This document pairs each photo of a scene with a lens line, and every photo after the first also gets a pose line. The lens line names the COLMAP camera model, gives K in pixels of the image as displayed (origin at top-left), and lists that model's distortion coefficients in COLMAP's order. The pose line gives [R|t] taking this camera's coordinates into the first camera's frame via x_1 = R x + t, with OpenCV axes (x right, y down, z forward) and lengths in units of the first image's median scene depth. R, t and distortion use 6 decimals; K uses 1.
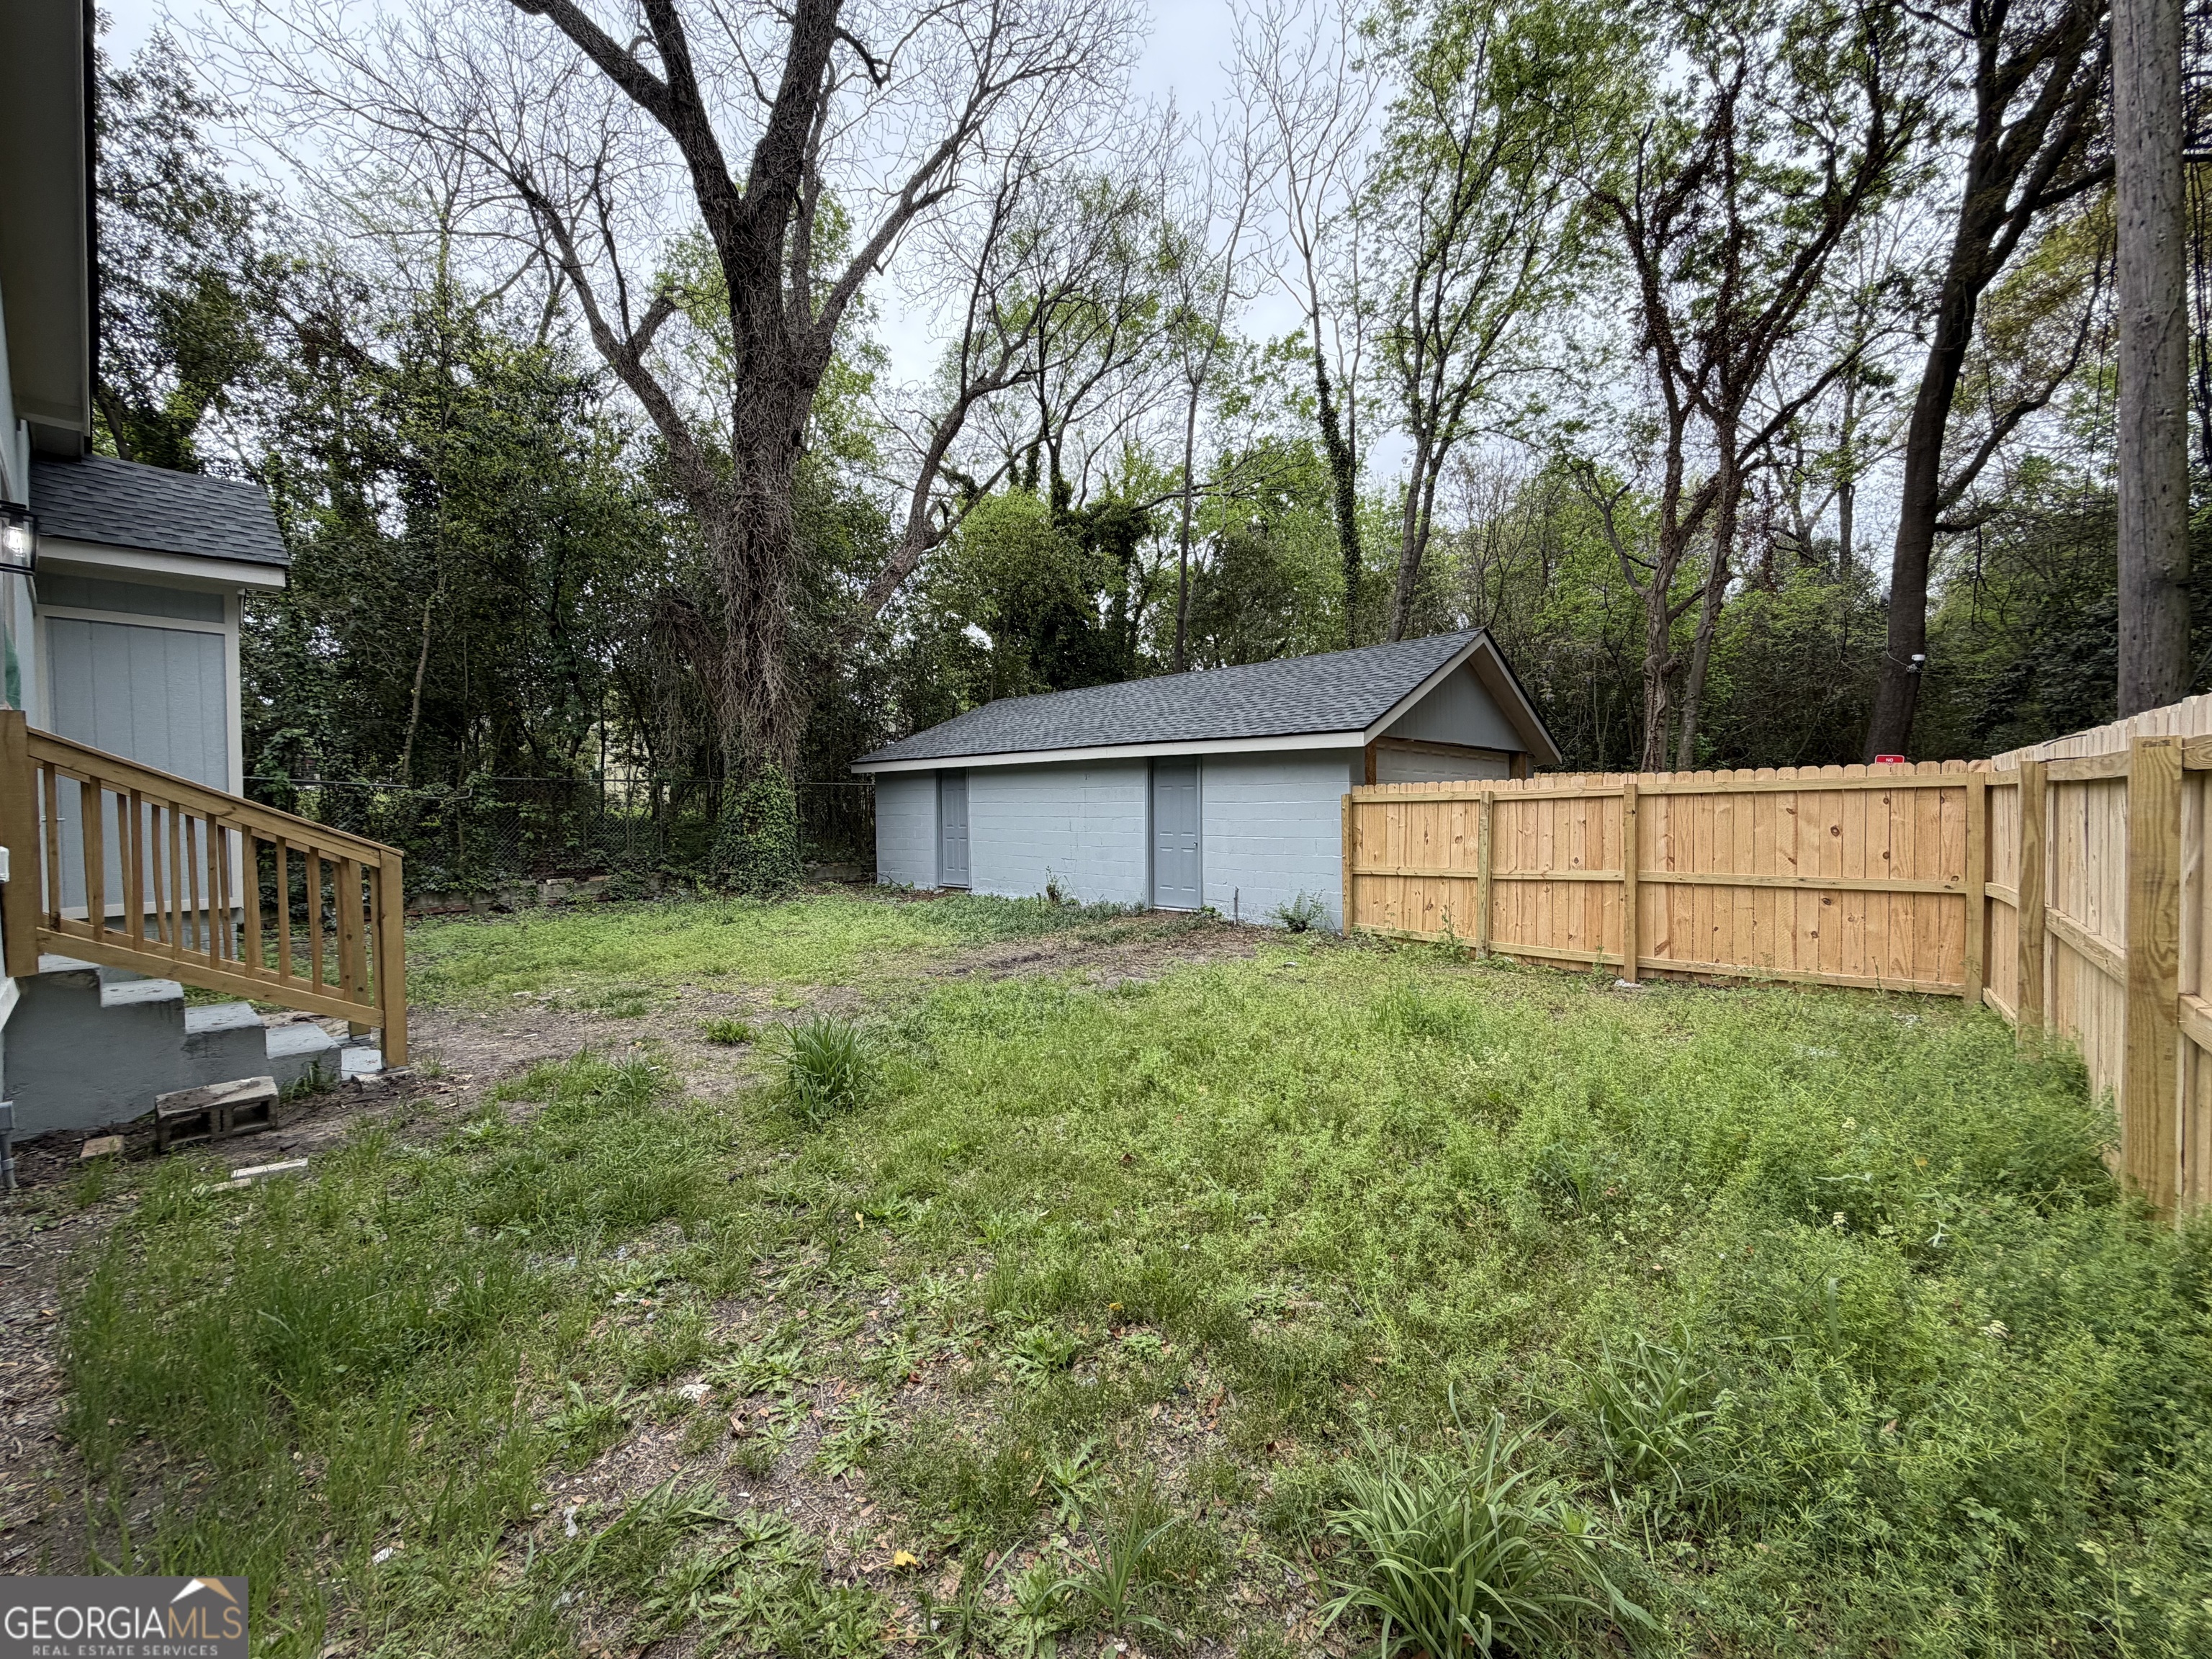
lens RADIAL K [[881.6, 0, 1101.3], [0, 881.6, 832.0], [0, 0, 1]] dist [0.000396, -0.000072]
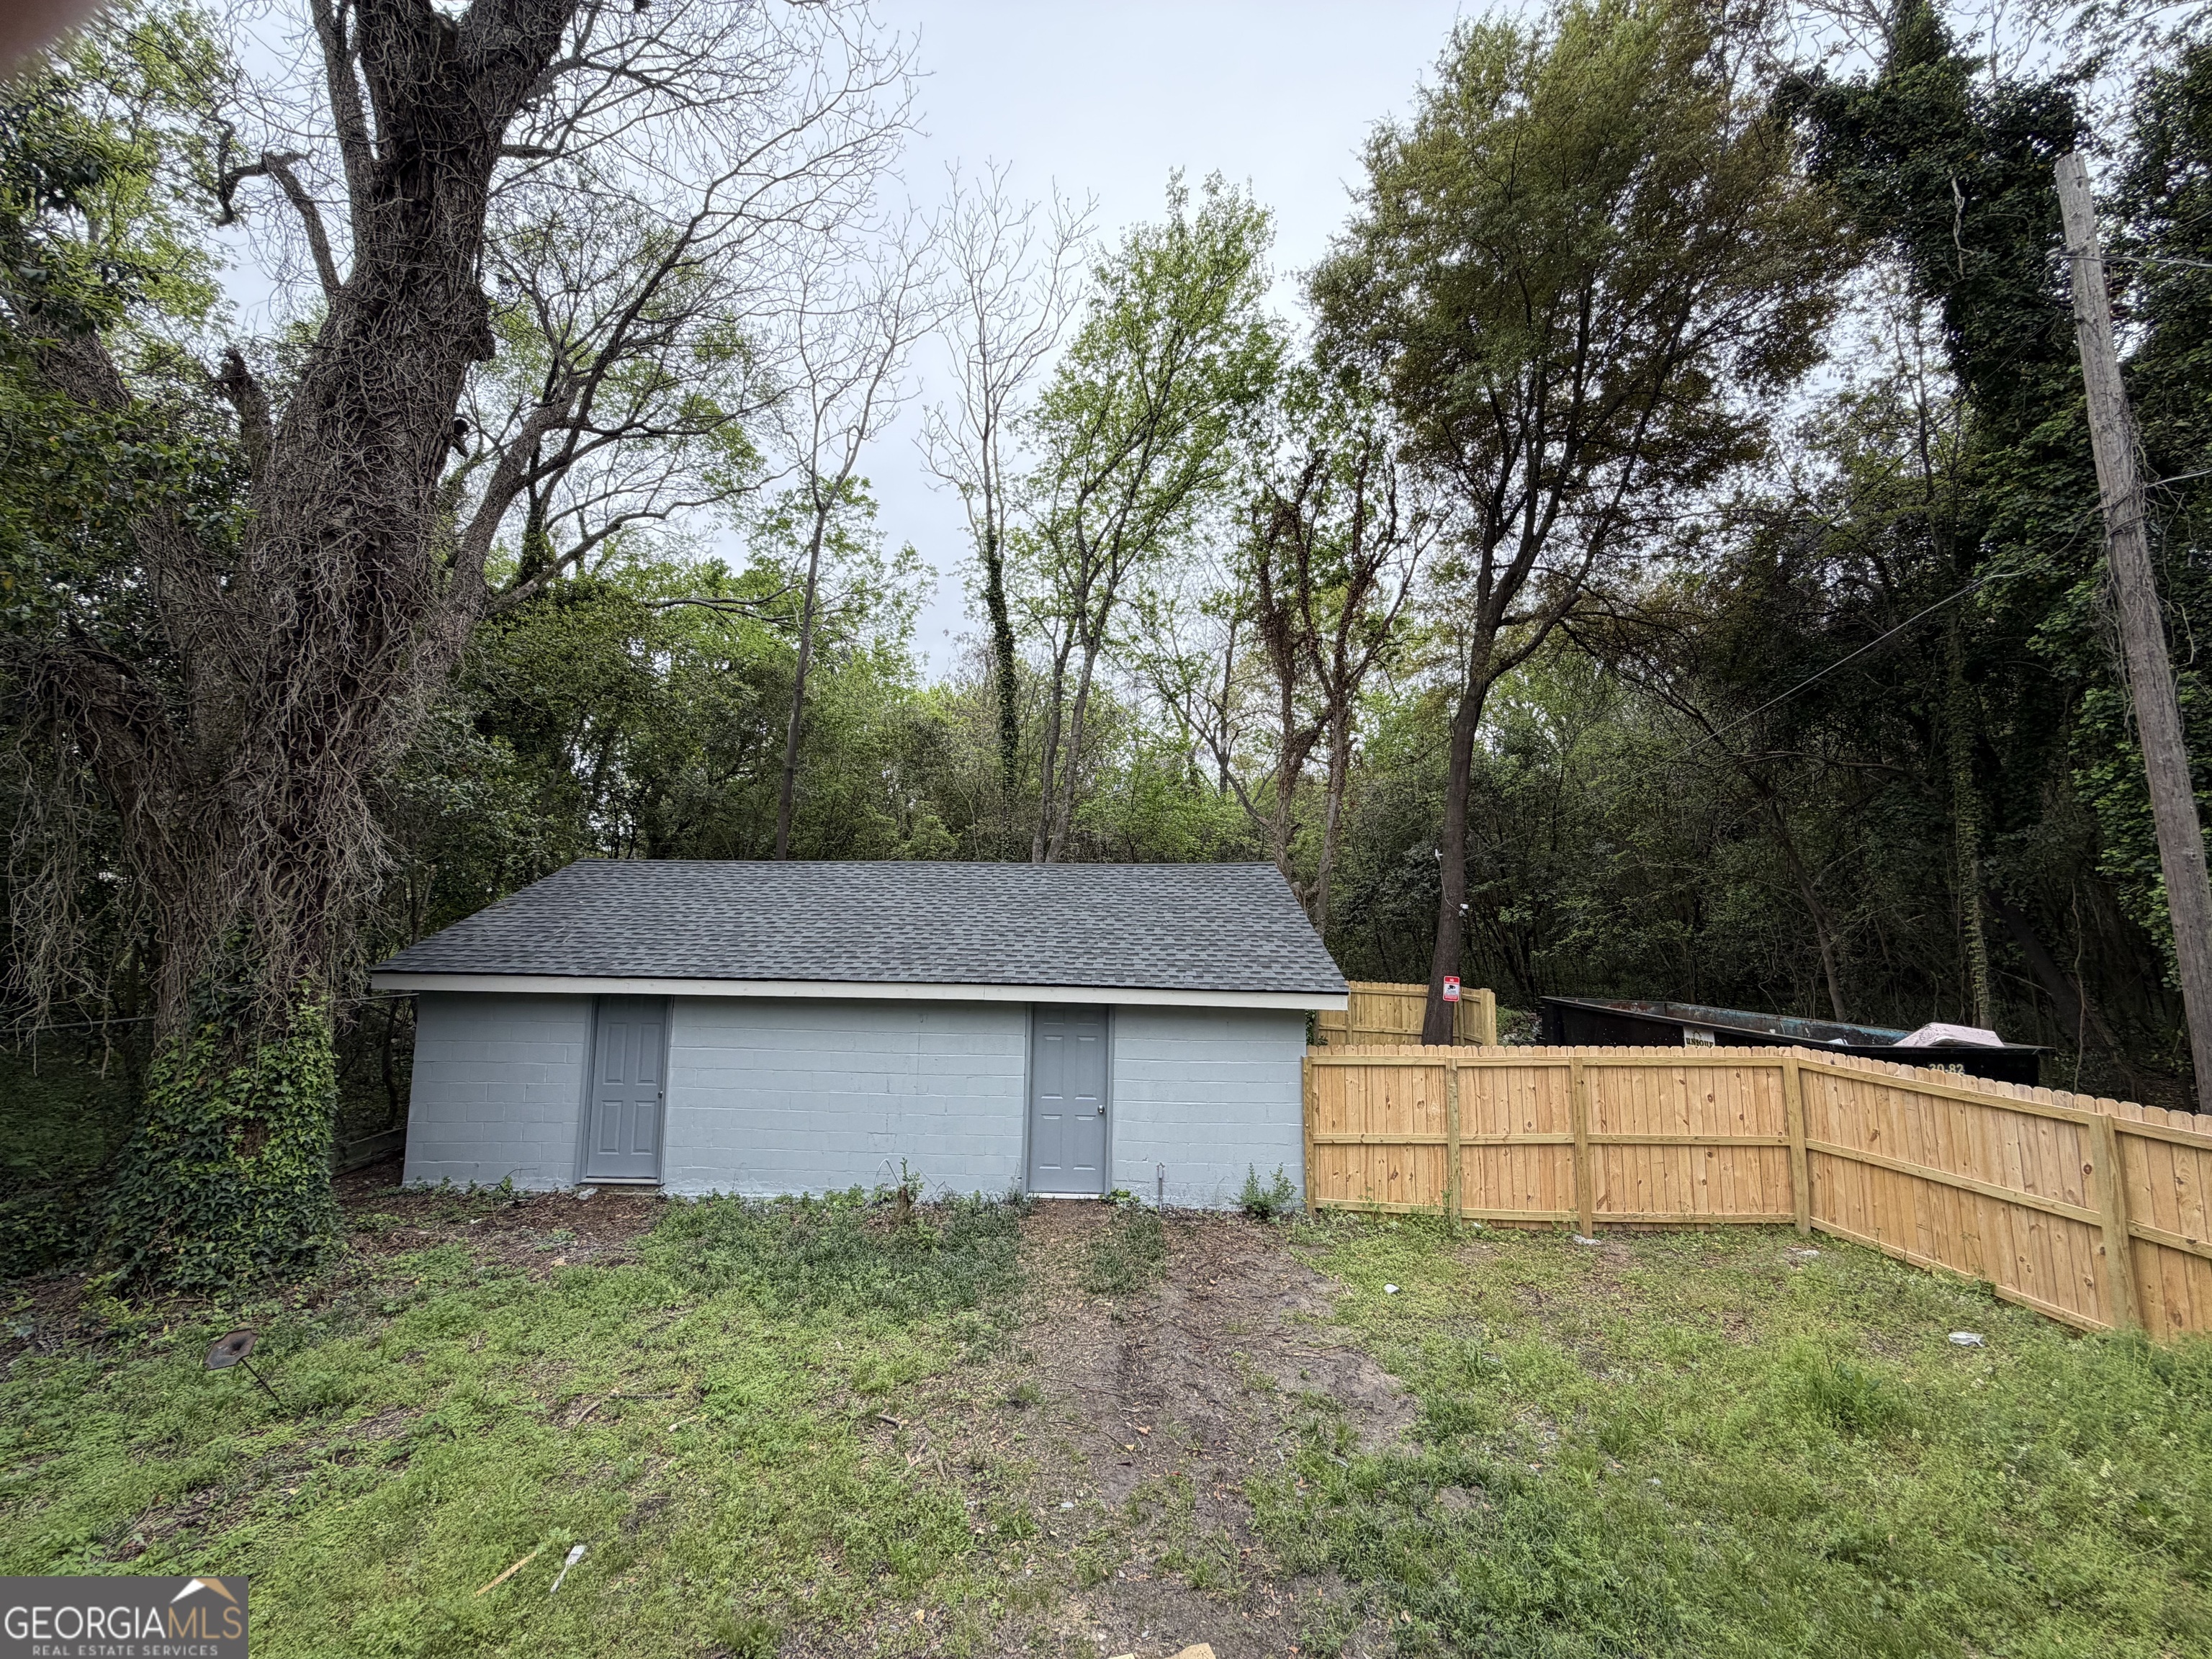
lens RADIAL K [[881.6, 0, 1101.3], [0, 881.6, 832.0], [0, 0, 1]] dist [0.000396, -0.000072]
pose [[0.747070, 0.095505, 0.657849, -0.523544], [-0.001857, 0.989921, -0.141606, -0.145667], [-0.664742, 0.104568, 0.739718, 0.424042]]
